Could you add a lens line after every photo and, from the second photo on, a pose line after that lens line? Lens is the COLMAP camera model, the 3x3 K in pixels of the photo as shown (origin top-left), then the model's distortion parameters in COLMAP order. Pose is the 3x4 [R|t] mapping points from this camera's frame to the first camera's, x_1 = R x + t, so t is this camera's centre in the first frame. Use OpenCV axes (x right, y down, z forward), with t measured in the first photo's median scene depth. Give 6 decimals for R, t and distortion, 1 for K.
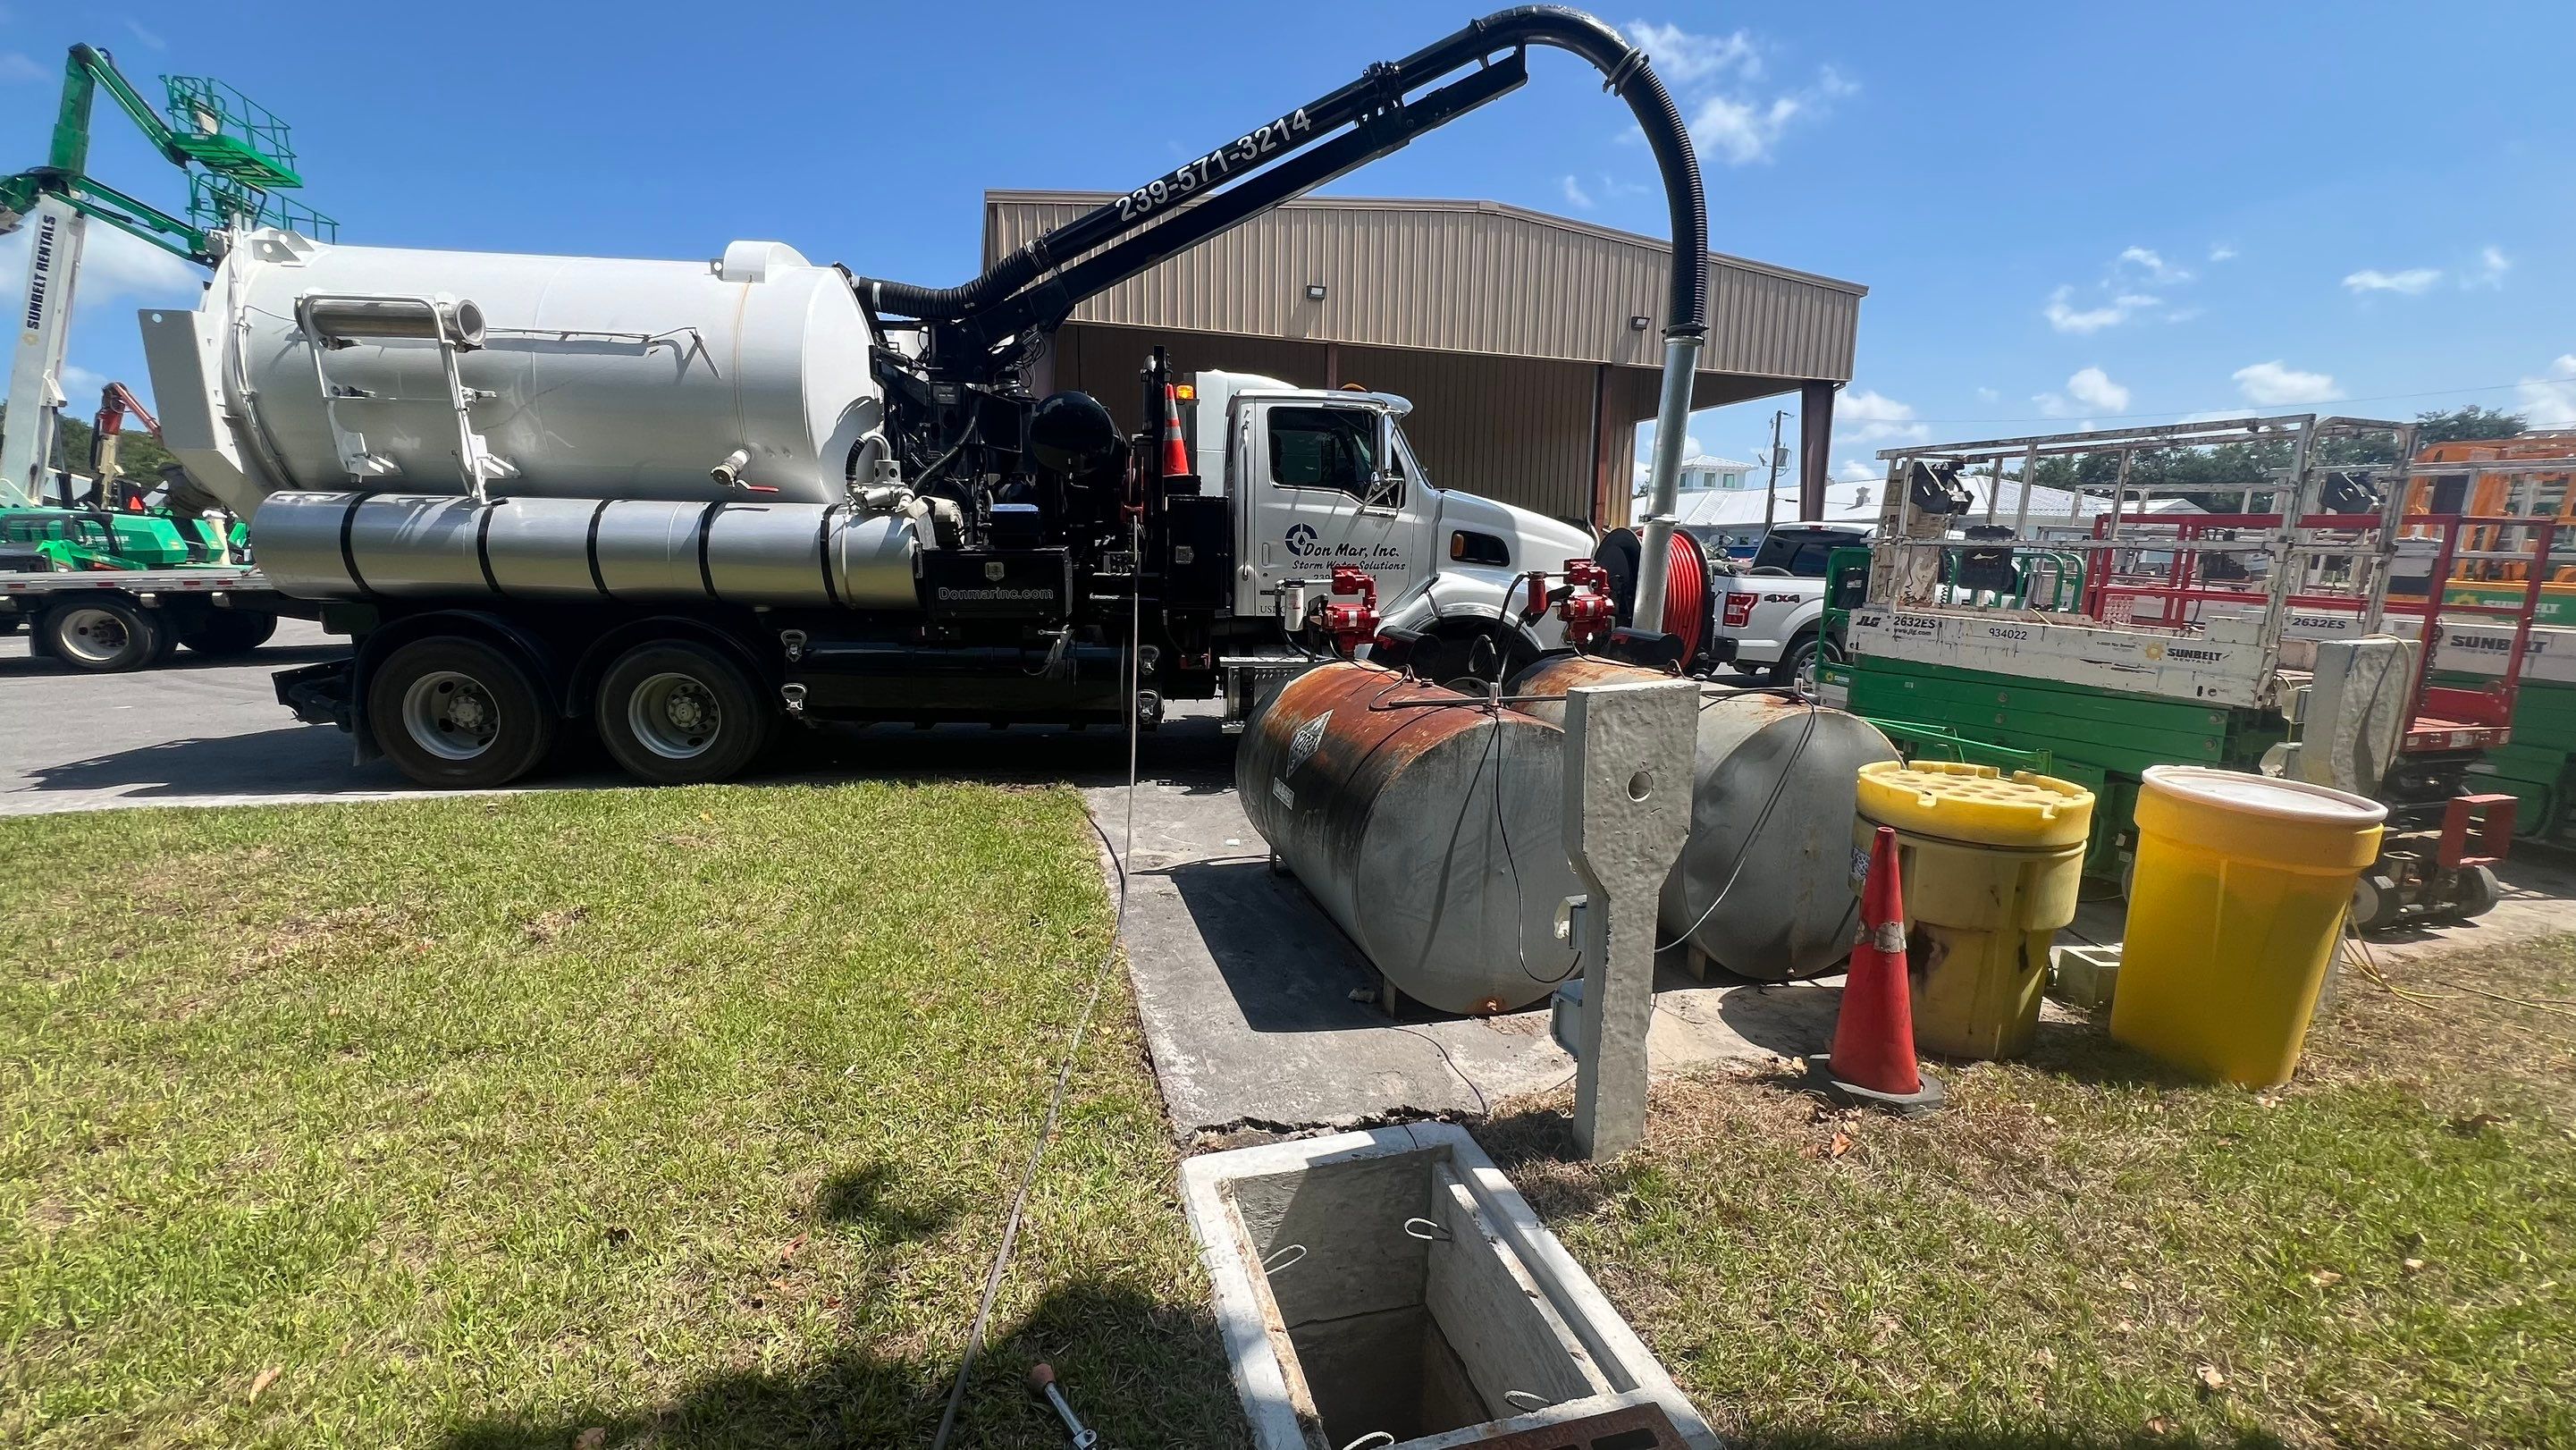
lens RADIAL K [[1034.4, 0, 1284.2], [0, 1034.4, 719.9], [0, 0, 1]] dist [-0.001697, 0.000980]
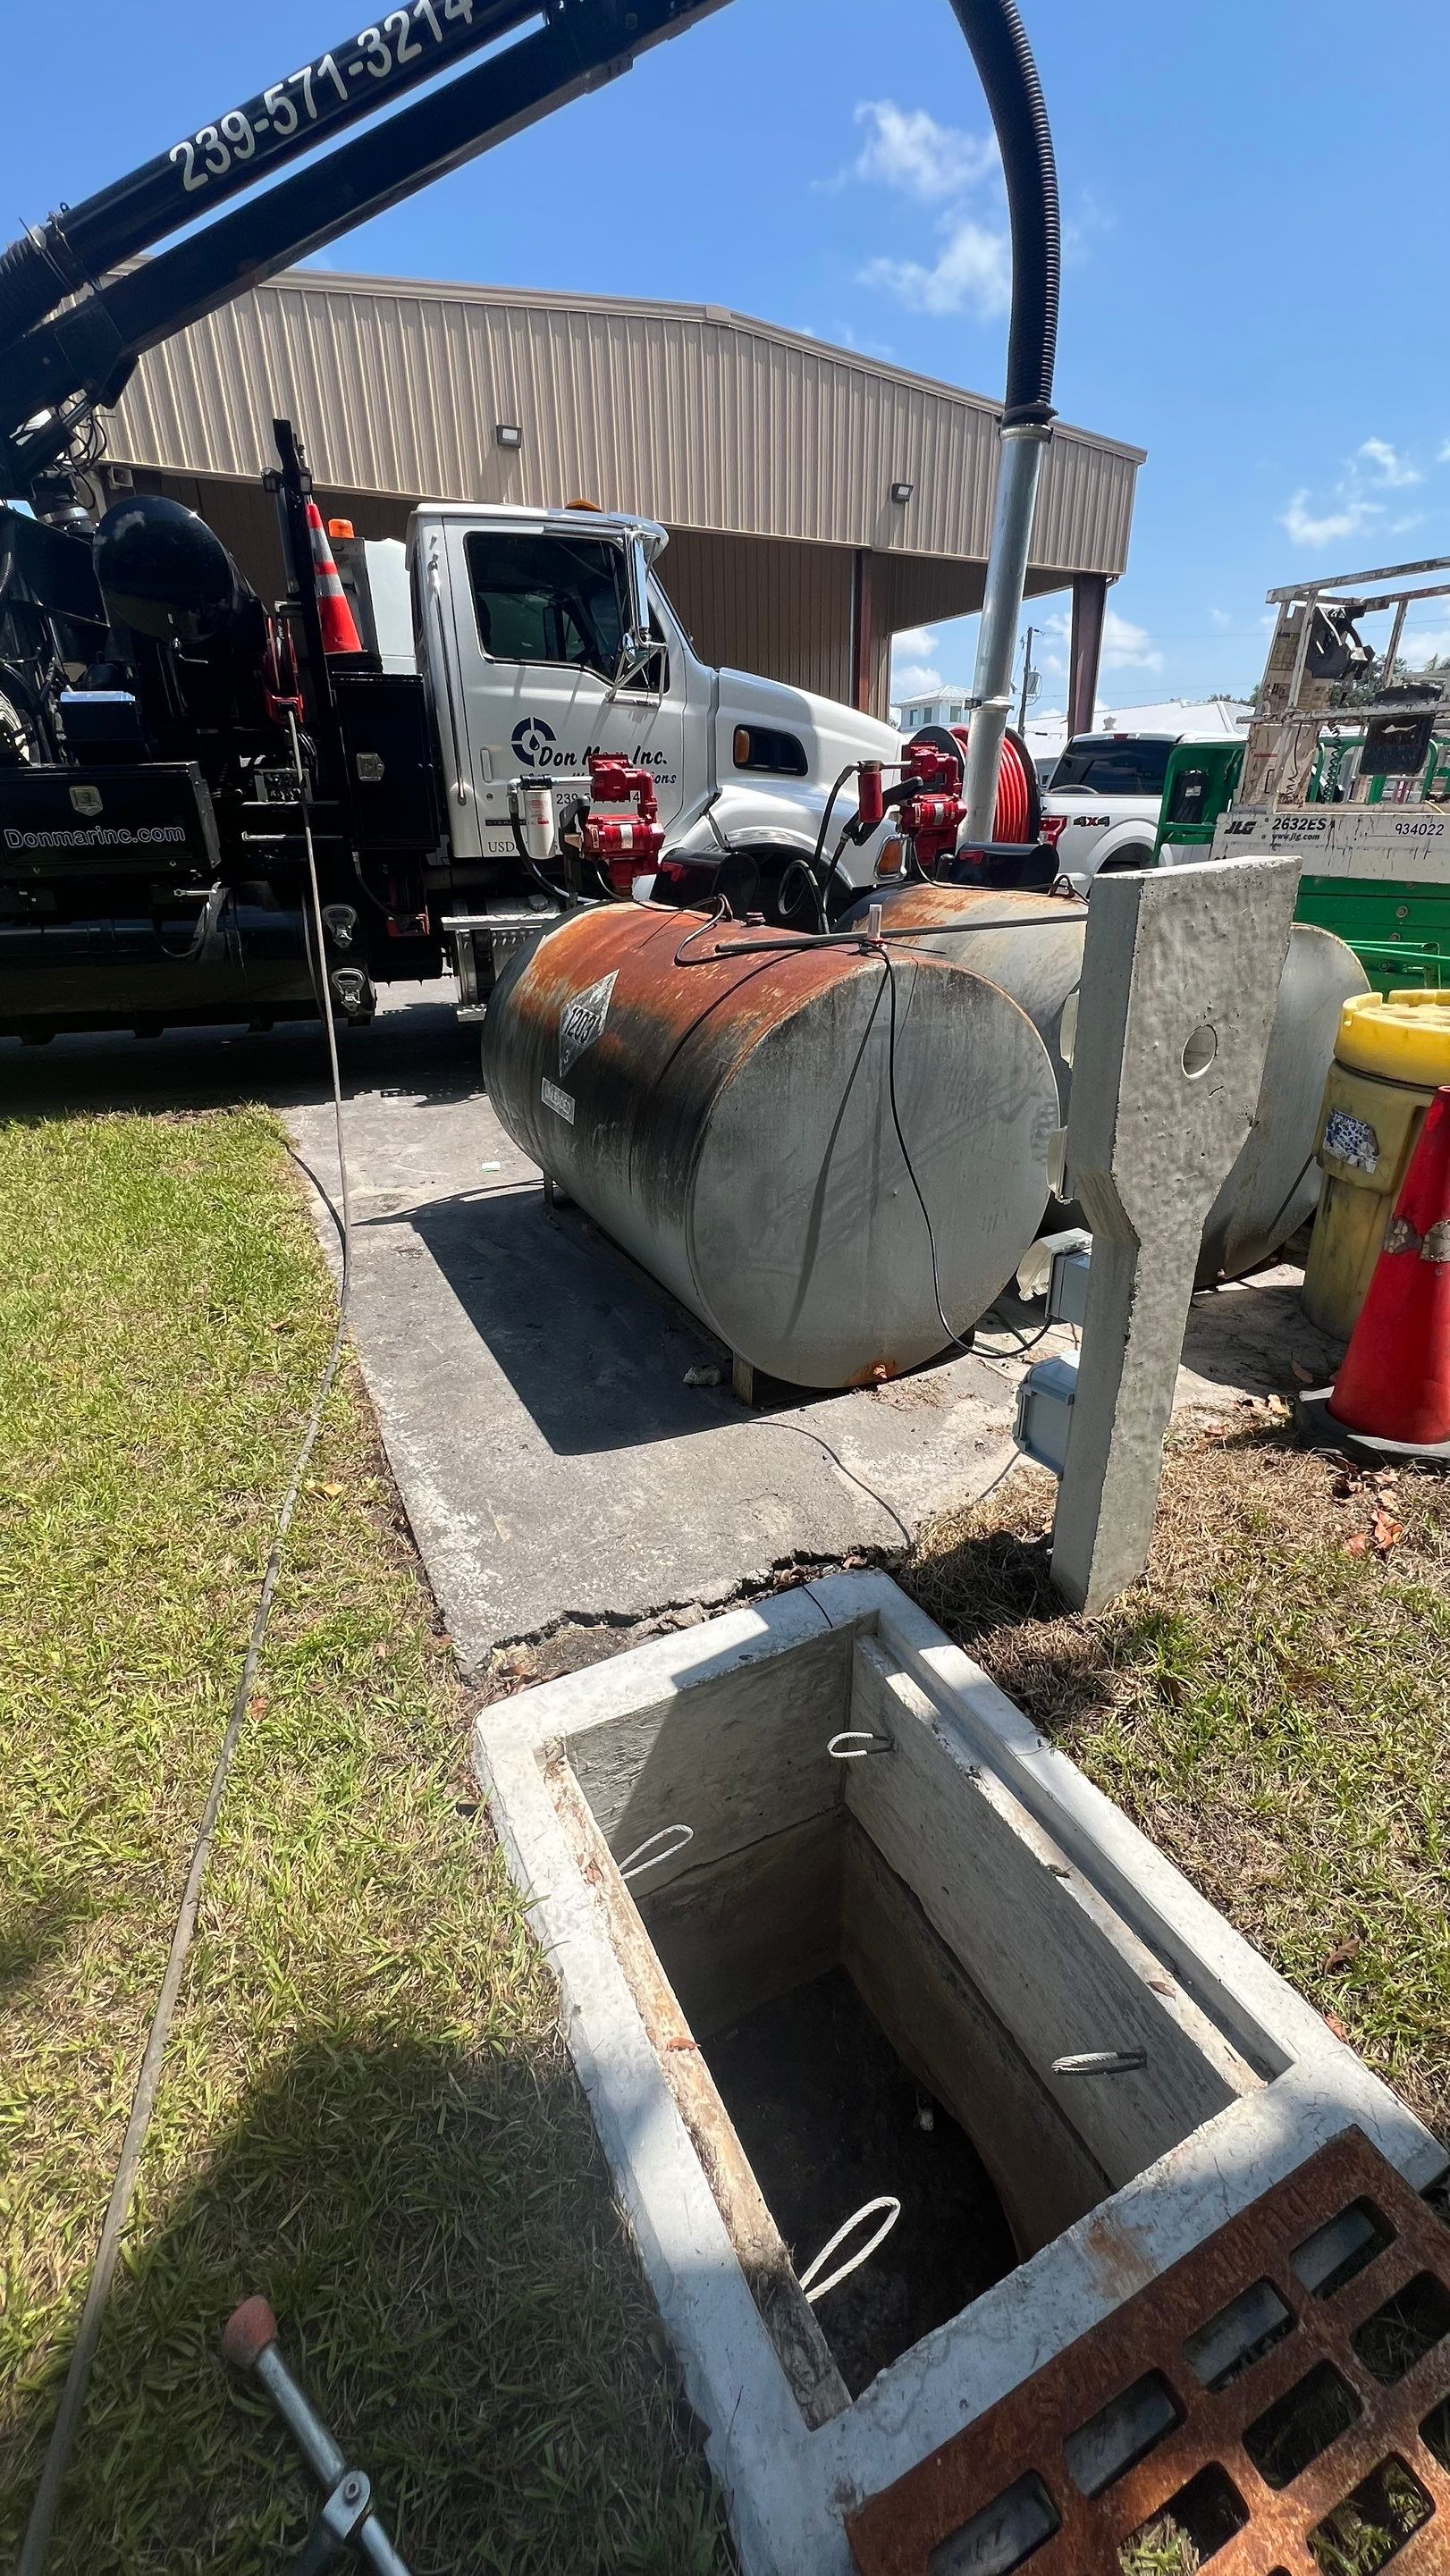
lens RADIAL K [[1034.4, 0, 728.0], [0, 1034.4, 1282.3], [0, 0, 1]] dist [-0.001697, 0.000980]
pose [[0.980717, -0.109795, 0.161676, -0.016417], [0.063659, 0.961621, 0.266895, 0.012347], [-0.184775, -0.251456, 0.950067, 0.334875]]
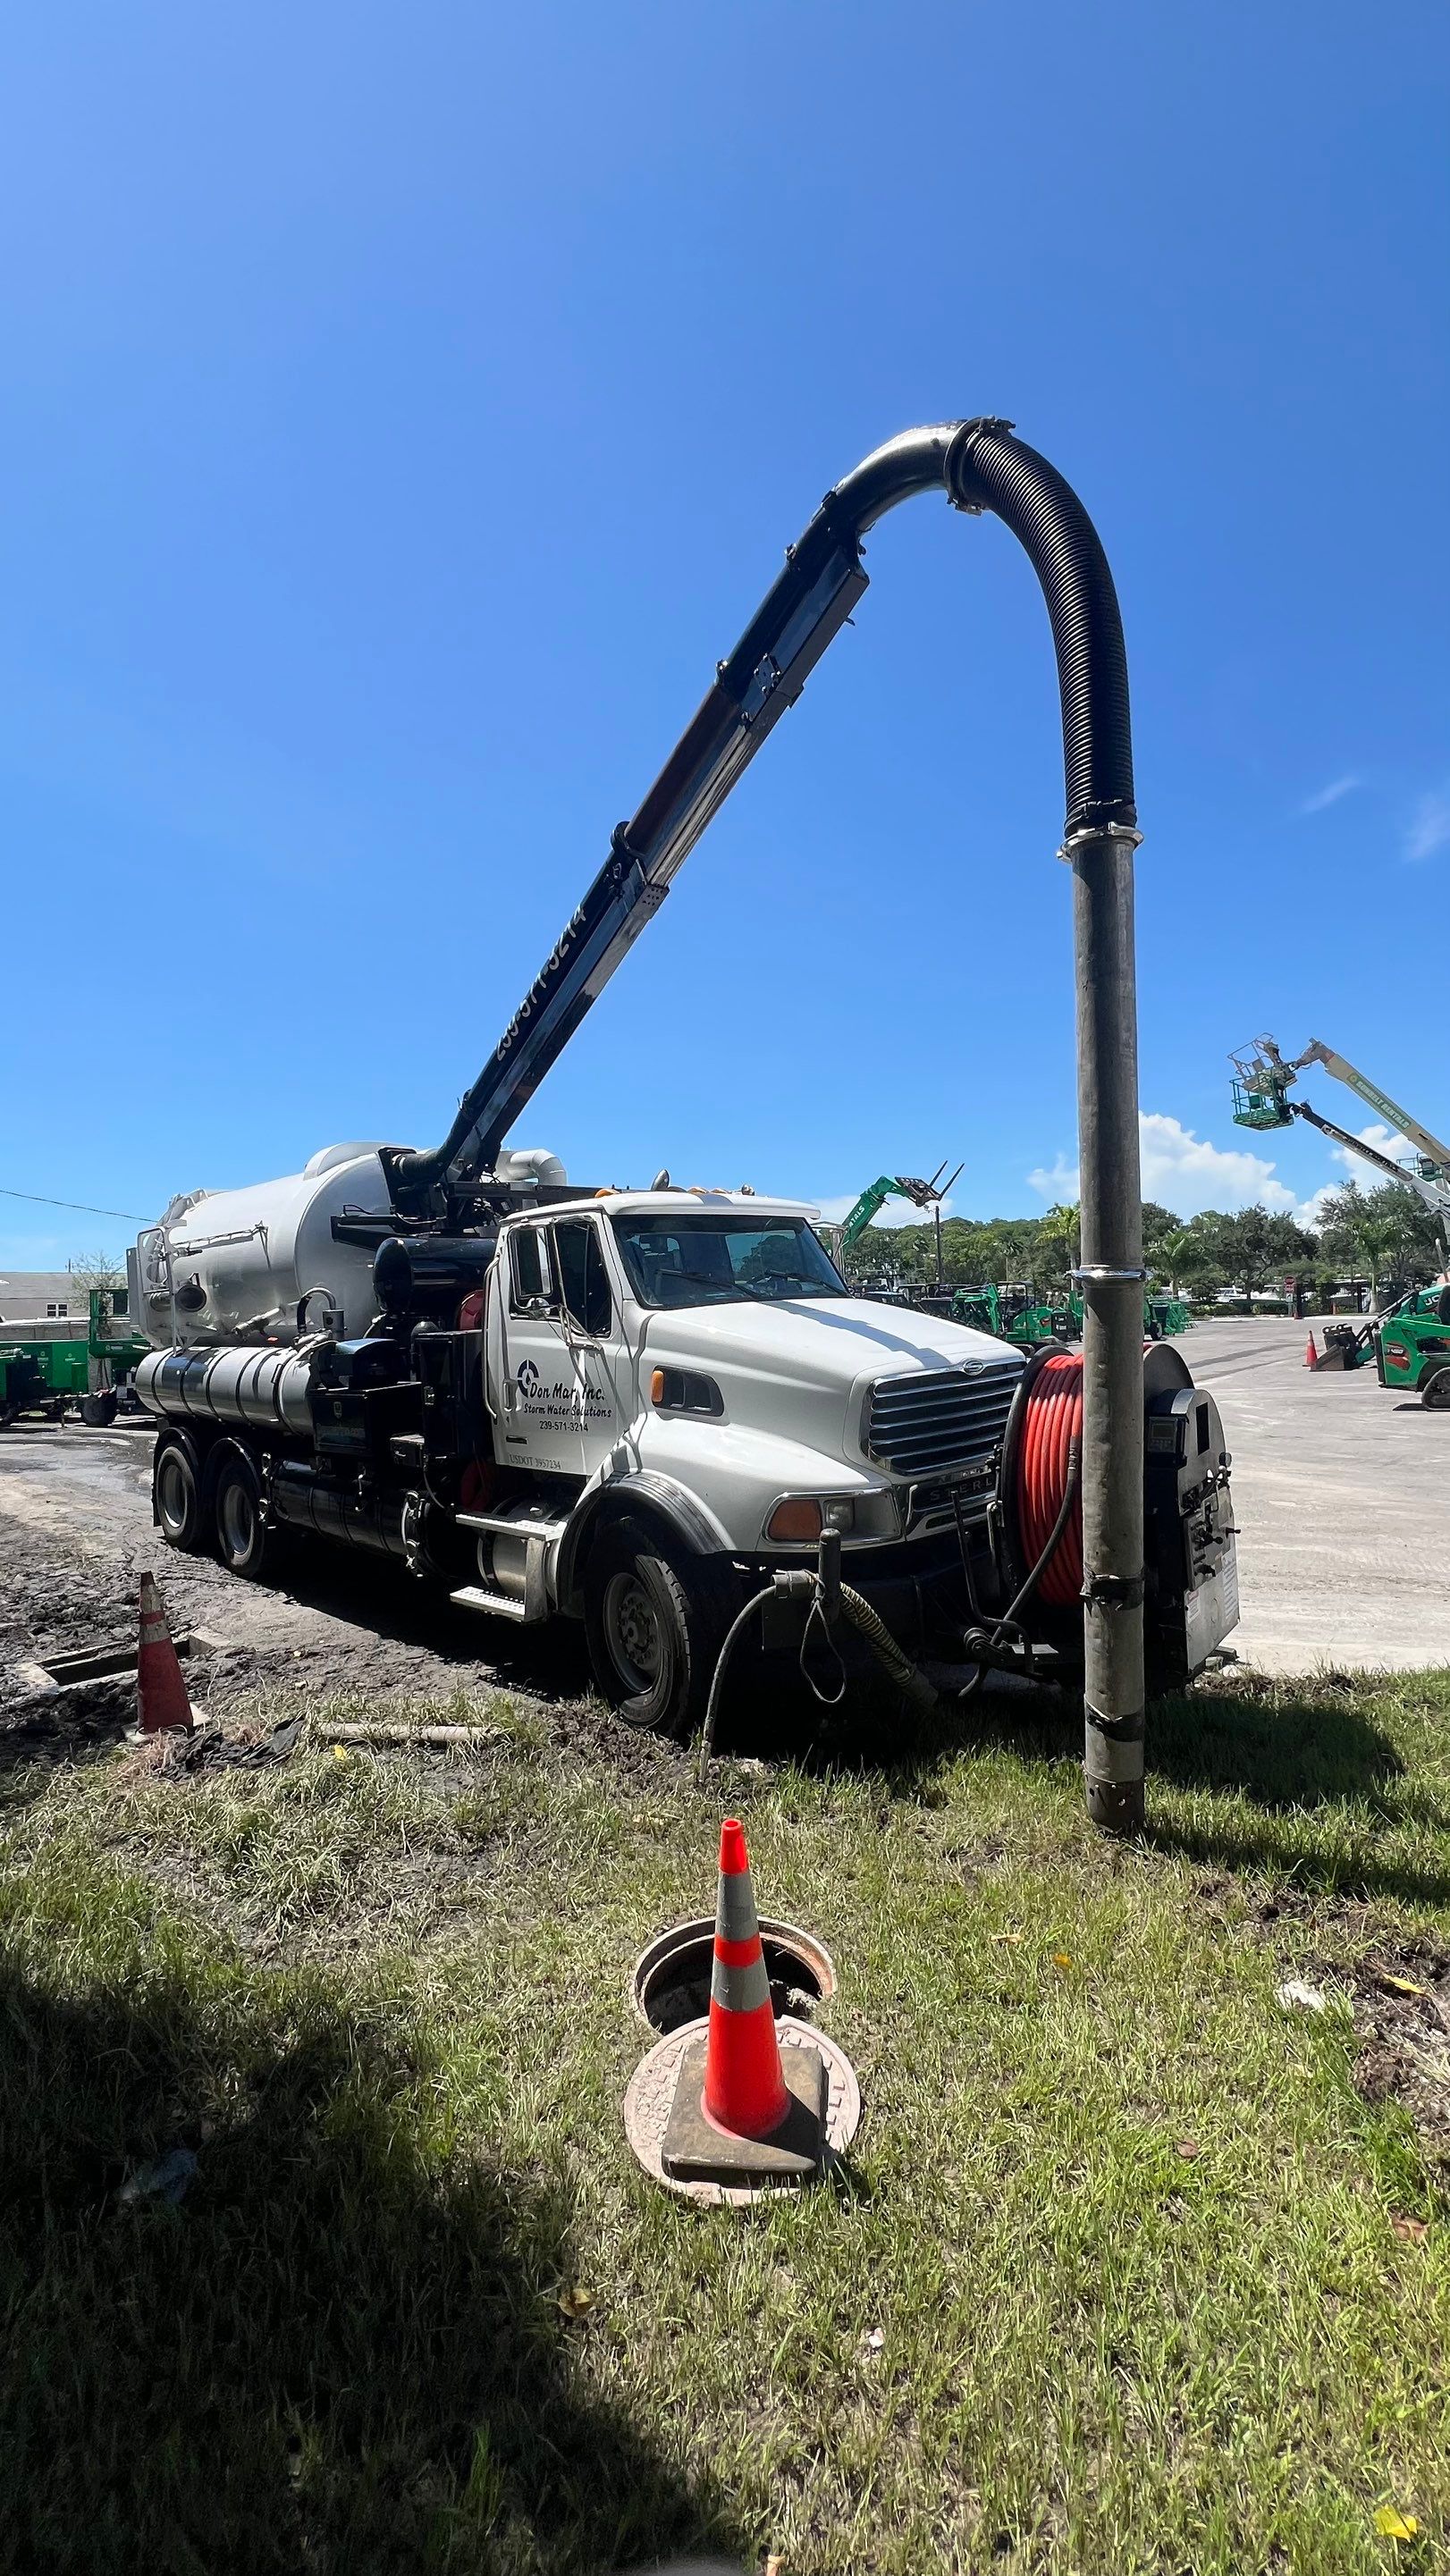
lens RADIAL K [[1034.4, 0, 732.7], [0, 1034.4, 1279.5], [0, 0, 1]] dist [-0.001697, 0.000980]
pose [[0.649140, -0.071939, -0.757260, 1.402875], [-0.107662, 0.976807, -0.185086, -0.210250], [0.753012, 0.201675, 0.626339, 1.060445]]
